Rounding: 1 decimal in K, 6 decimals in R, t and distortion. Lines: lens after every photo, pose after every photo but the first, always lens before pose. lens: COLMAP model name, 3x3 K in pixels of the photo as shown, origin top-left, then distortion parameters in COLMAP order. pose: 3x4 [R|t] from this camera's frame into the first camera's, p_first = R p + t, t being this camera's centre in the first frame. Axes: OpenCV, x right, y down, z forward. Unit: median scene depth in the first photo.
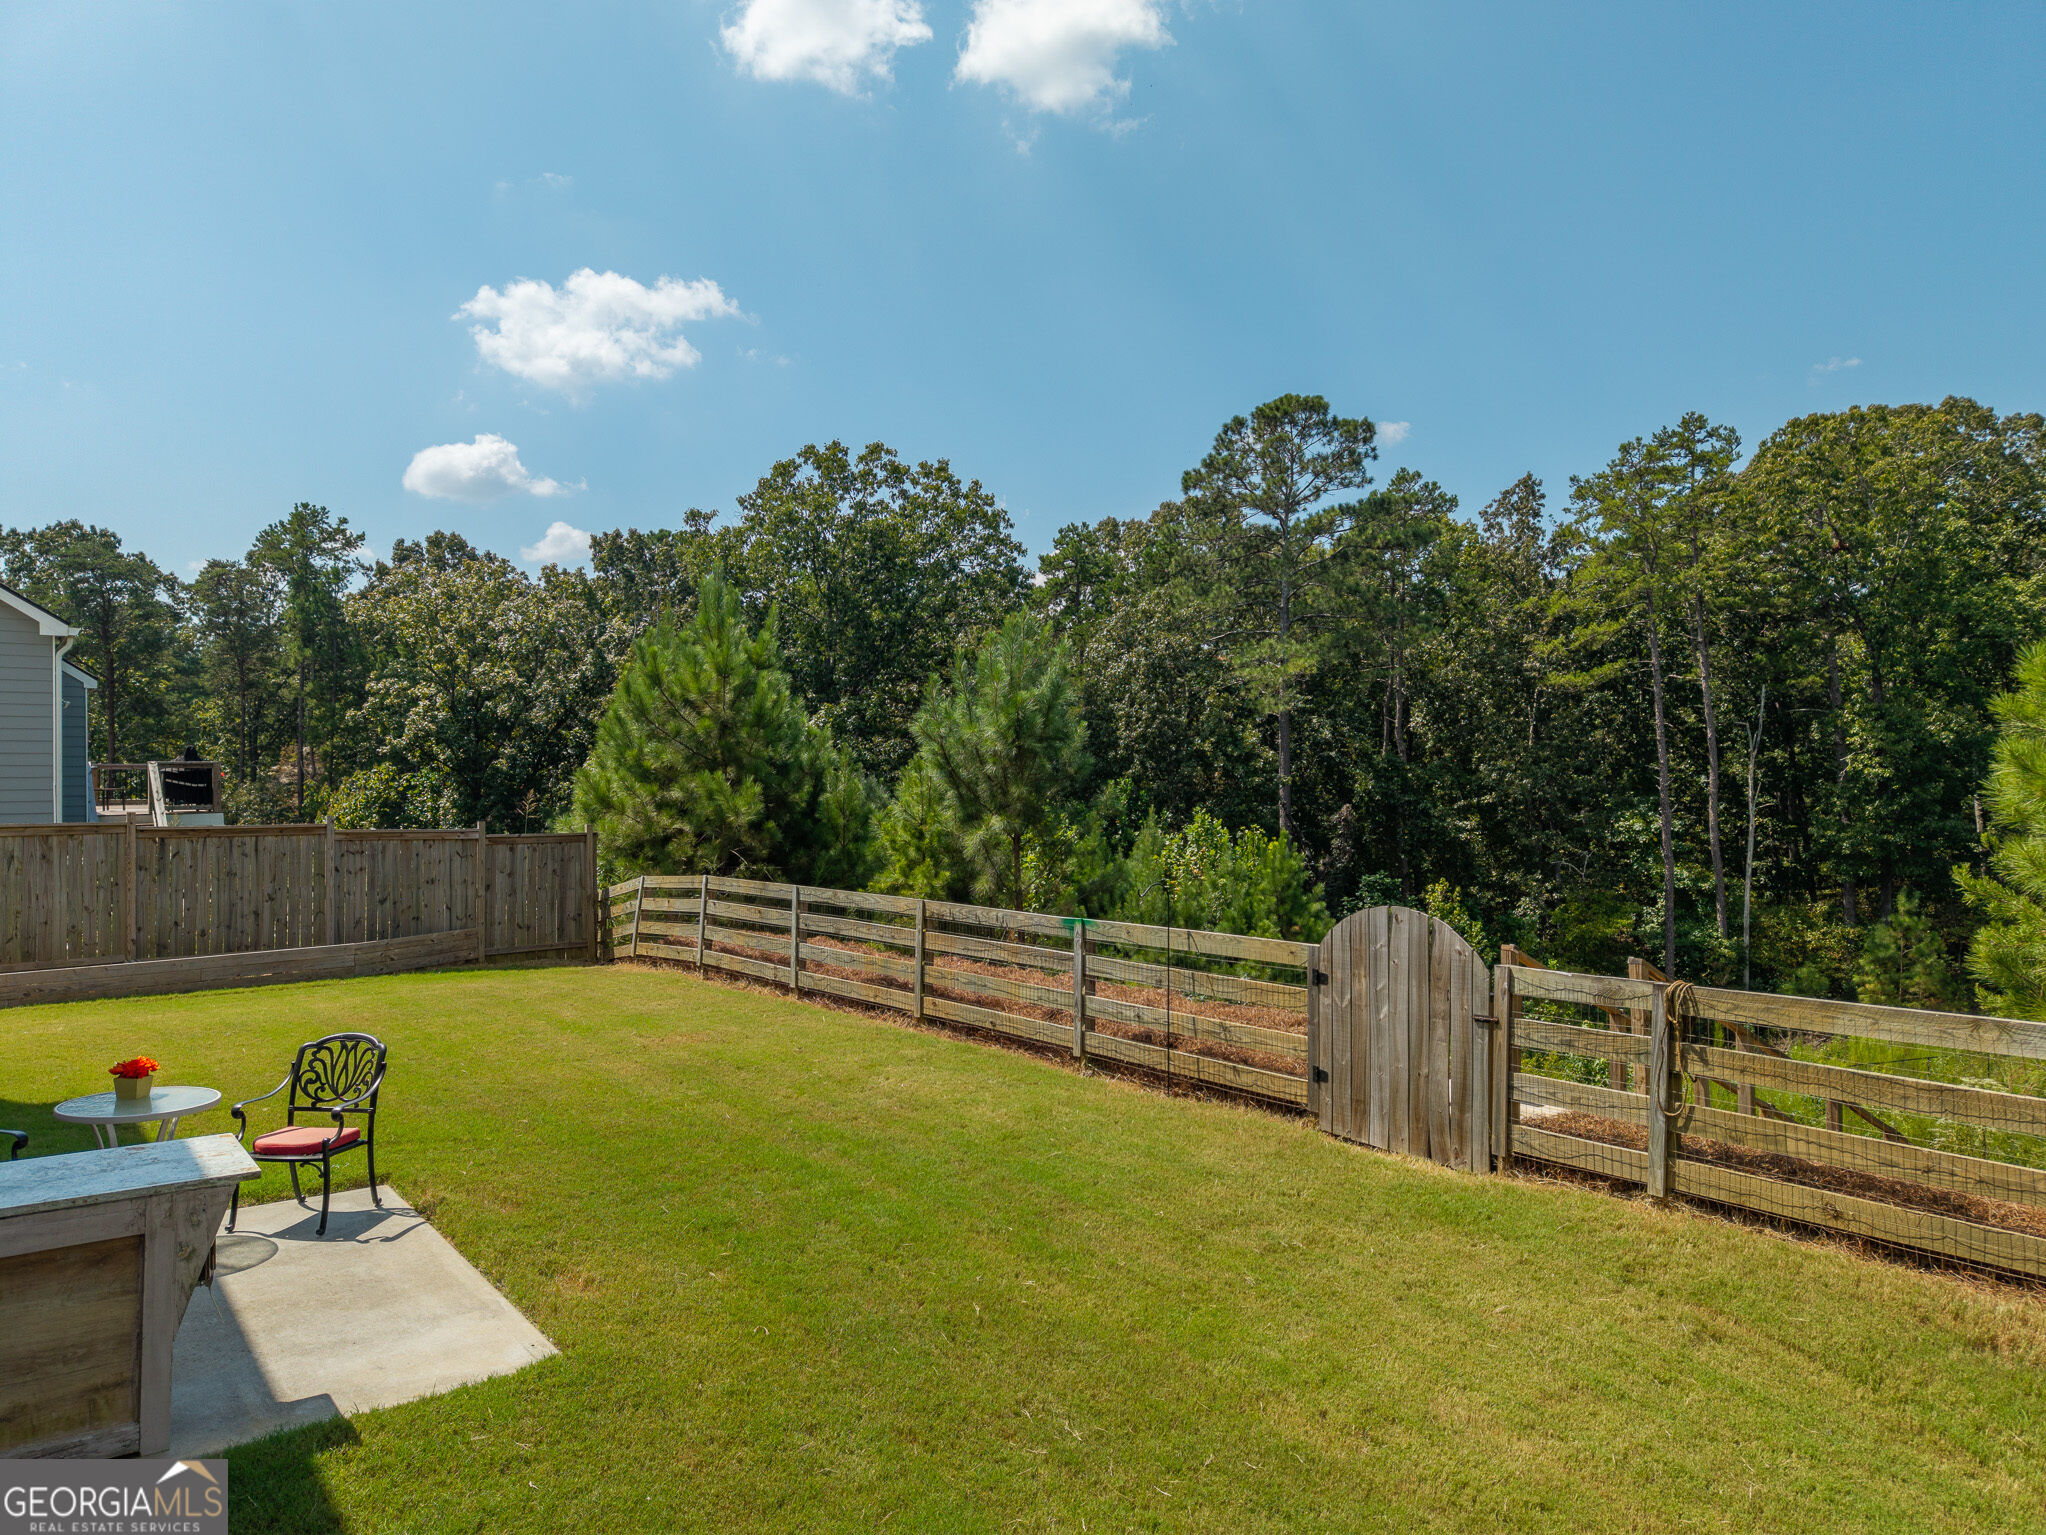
lens RADIAL K [[1360.0, 0, 1028.0], [0, 1360.0, 773.9], [0, 0, 1]] dist [0.000996, -0.008222]
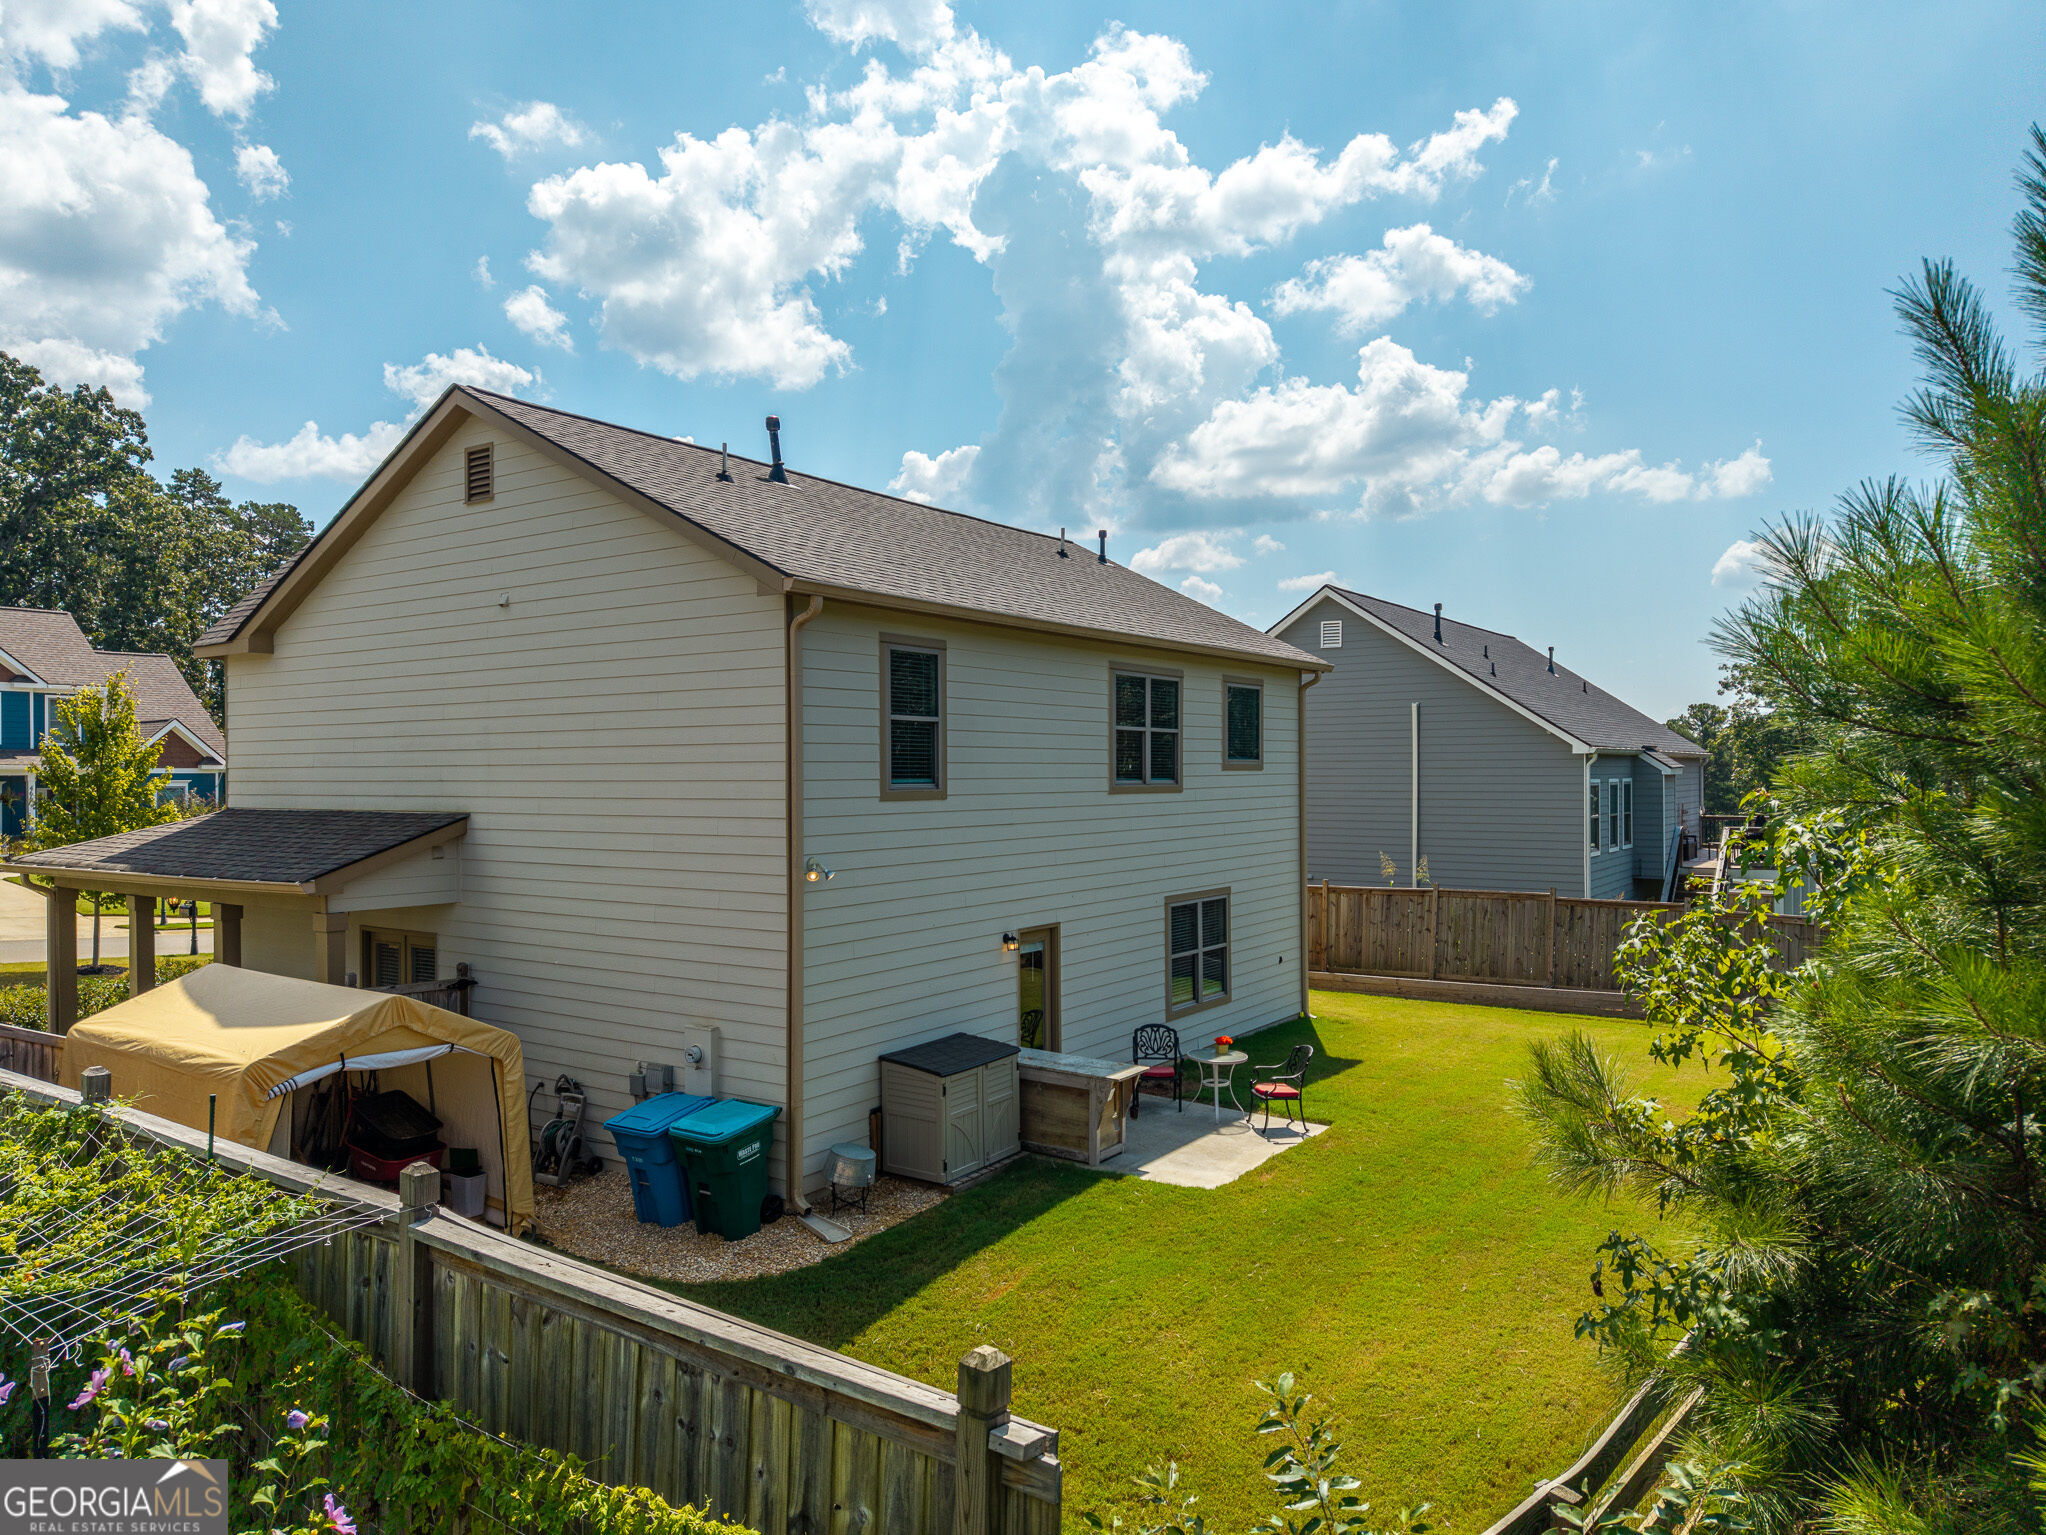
lens RADIAL K [[1360.0, 0, 1026.2], [0, 1360.0, 746.7], [0, 0, 1]] dist [0.000996, -0.008222]
pose [[0.290933, -0.015816, -0.956613, 0.875032], [0.002495, 0.999872, -0.015772, -0.148885], [0.956740, 0.002202, 0.290936, -0.004135]]
